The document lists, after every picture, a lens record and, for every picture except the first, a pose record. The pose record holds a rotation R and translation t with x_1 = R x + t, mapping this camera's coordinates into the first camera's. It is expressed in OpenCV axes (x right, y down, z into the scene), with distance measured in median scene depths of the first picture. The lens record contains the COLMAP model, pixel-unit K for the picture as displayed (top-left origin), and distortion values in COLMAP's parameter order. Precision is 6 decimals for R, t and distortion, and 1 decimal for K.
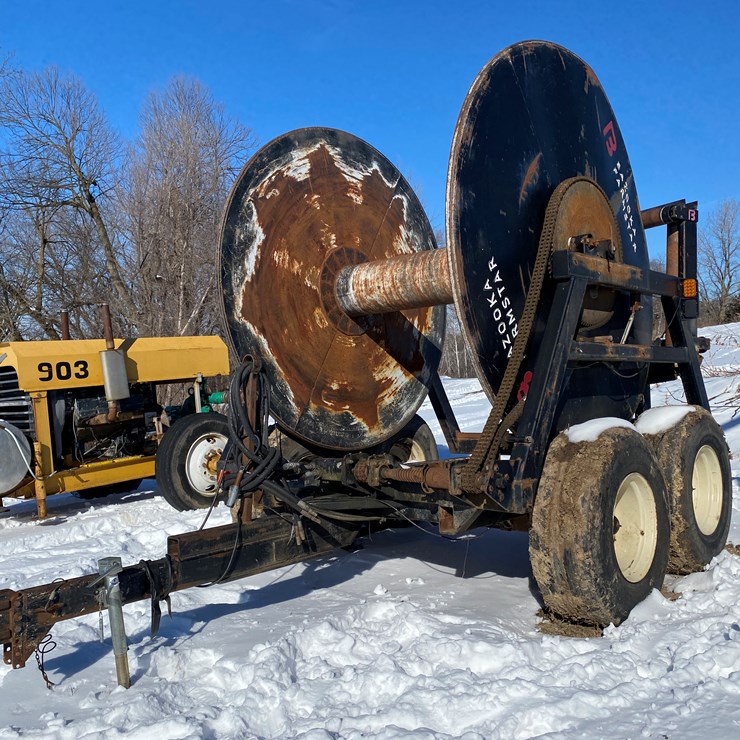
lens RADIAL K [[789.5, 0, 370.0], [0, 789.5, 370.0], [0, 0, 1]] dist [0.121203, -0.210025]
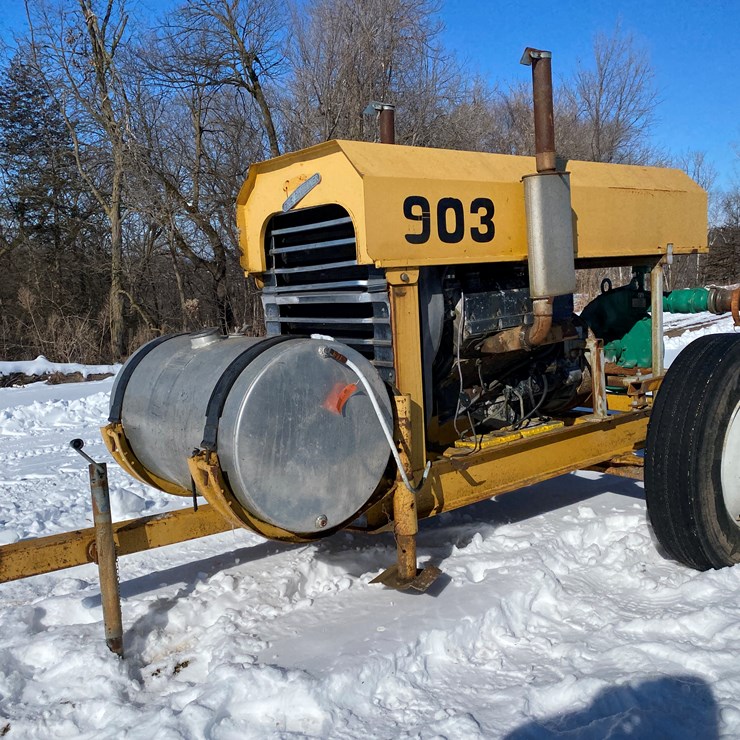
lens RADIAL K [[789.5, 0, 370.0], [0, 789.5, 370.0], [0, 0, 1]] dist [0.121203, -0.210025]
pose [[0.986617, 0.043708, -0.157088, -0.353761], [-0.025694, 0.993042, 0.114926, 0.030987], [0.161018, -0.109352, 0.980875, 0.583679]]
